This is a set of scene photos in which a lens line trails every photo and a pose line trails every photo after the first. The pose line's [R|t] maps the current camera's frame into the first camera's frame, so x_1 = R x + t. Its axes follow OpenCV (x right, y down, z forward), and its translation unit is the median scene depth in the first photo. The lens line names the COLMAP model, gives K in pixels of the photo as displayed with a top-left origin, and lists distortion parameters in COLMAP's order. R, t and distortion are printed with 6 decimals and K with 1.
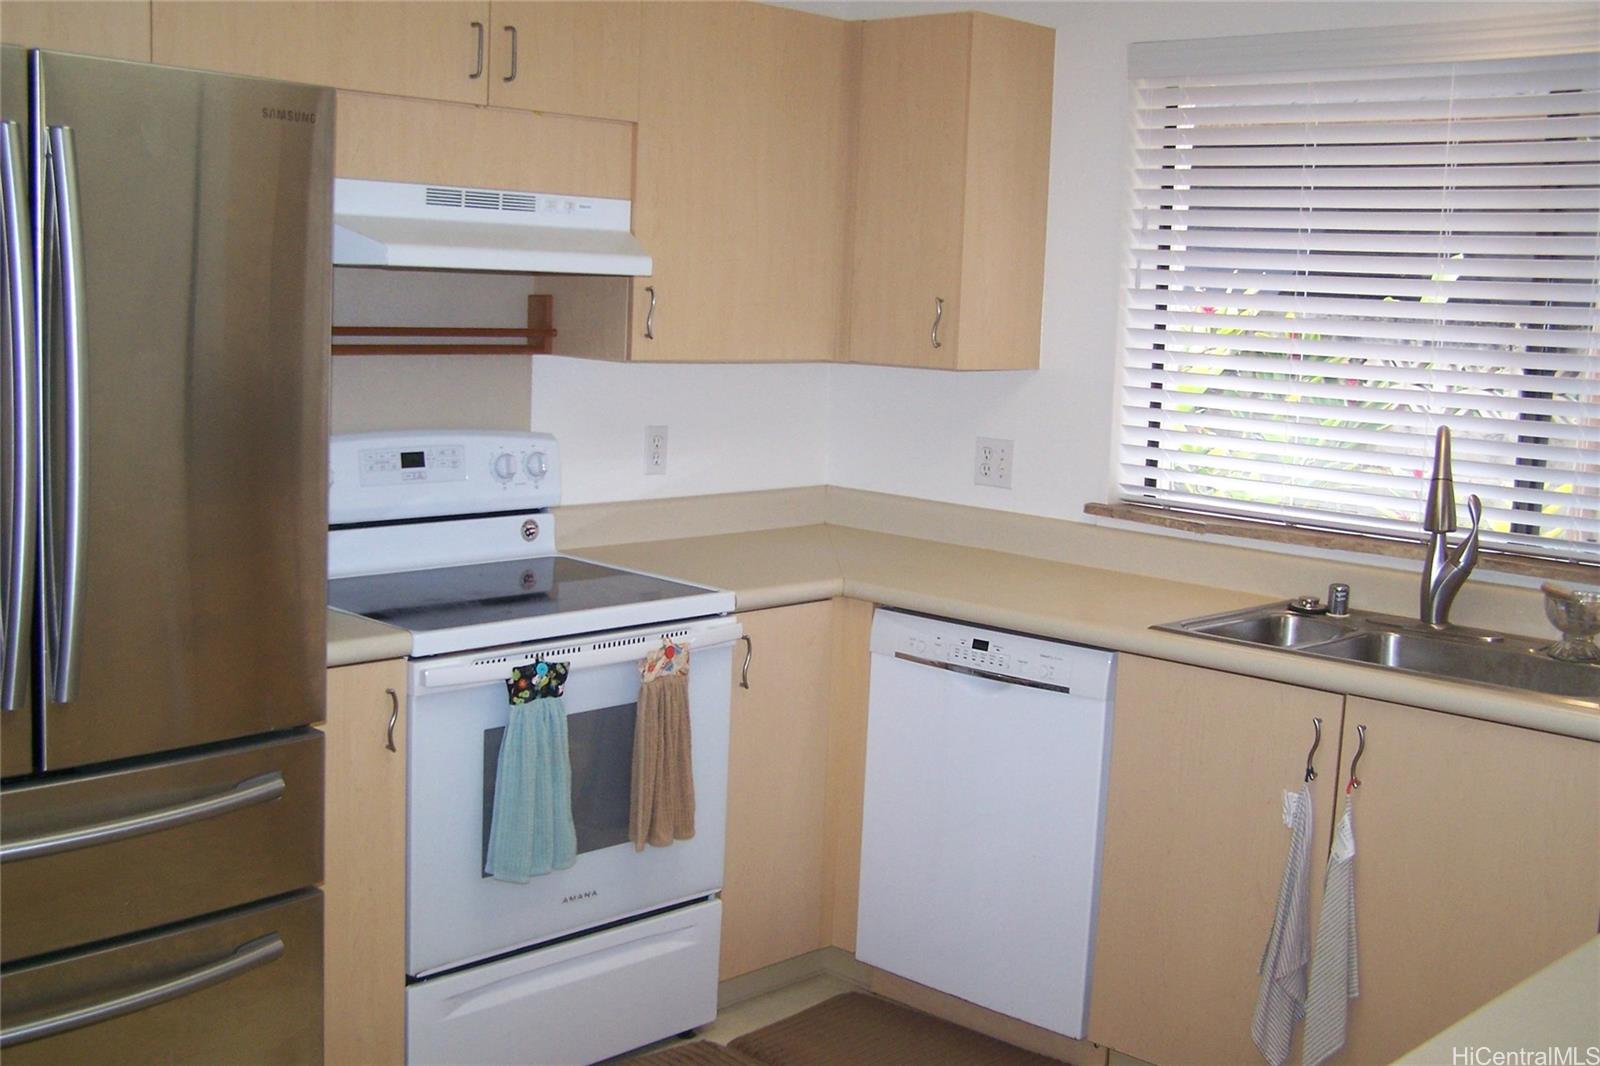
lens RADIAL K [[1855.9, 0, 762.1], [0, 1855.9, 535.0], [0, 0, 1]] dist [-0.190078, 0.377741]
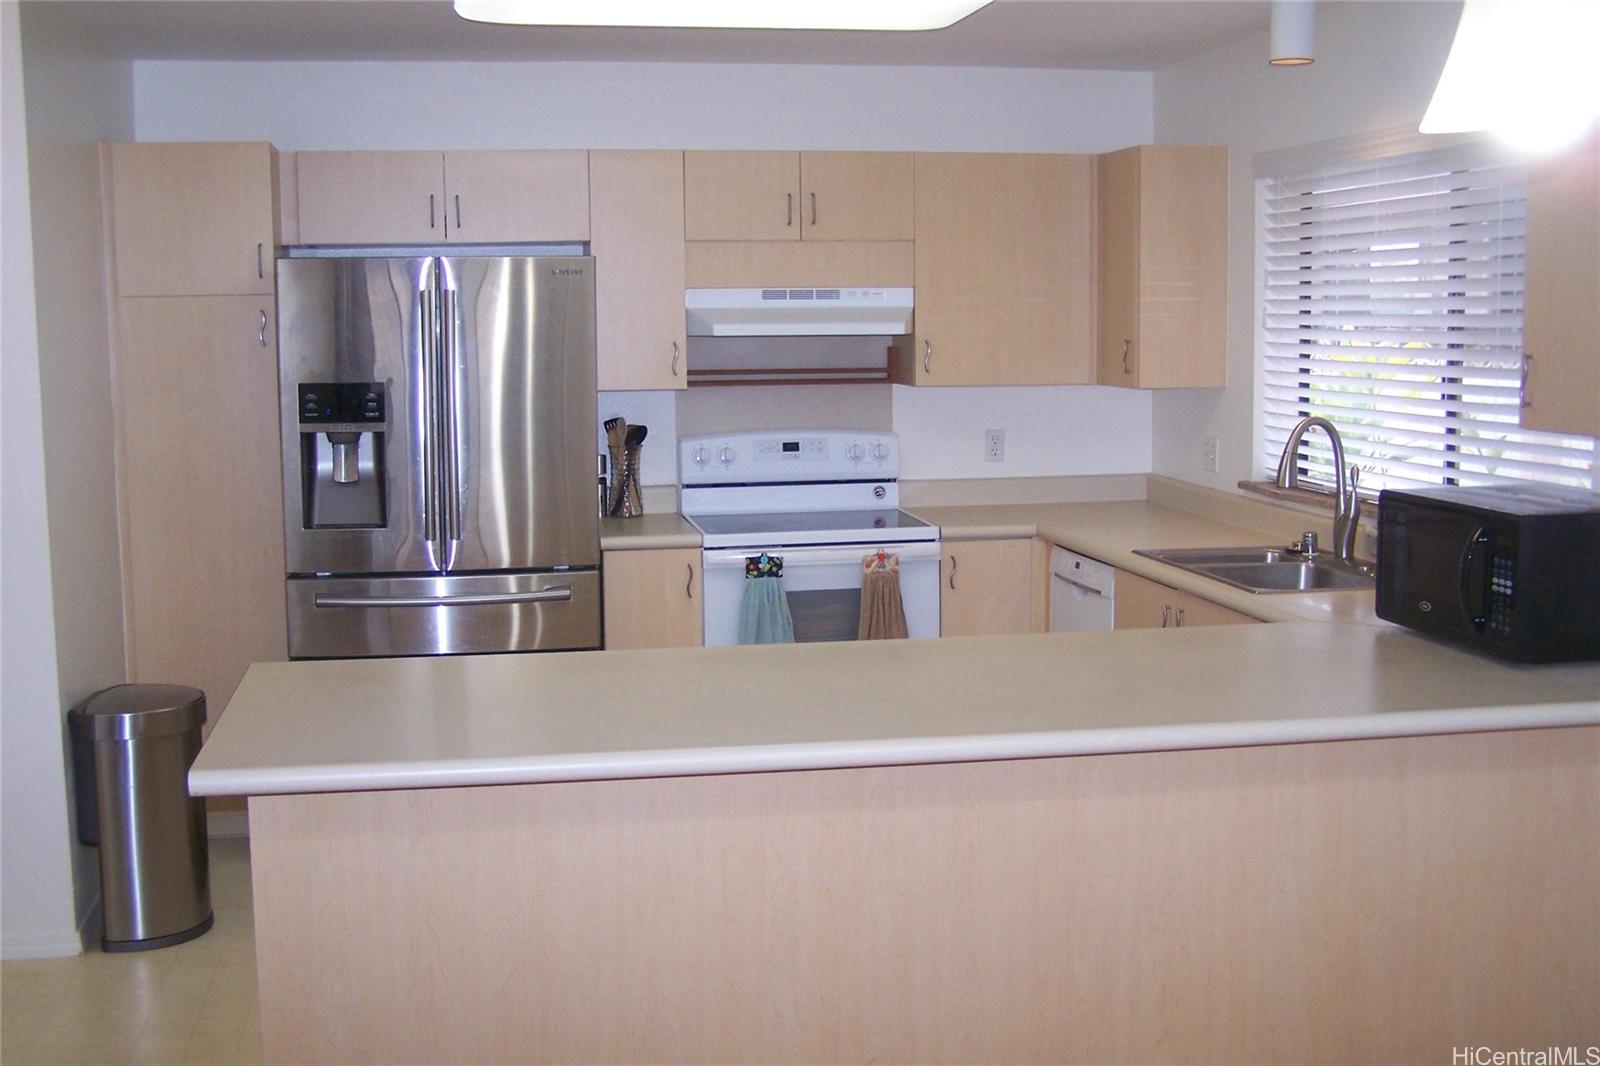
lens RADIAL K [[1855.9, 0, 762.1], [0, 1855.9, 535.0], [0, 0, 1]] dist [-0.190078, 0.377741]
pose [[0.798418, 0.023803, -0.601633, 0.831518], [-0.038873, 0.999171, -0.012058, 0.062822], [0.600847, 0.033015, 0.798682, -0.383206]]
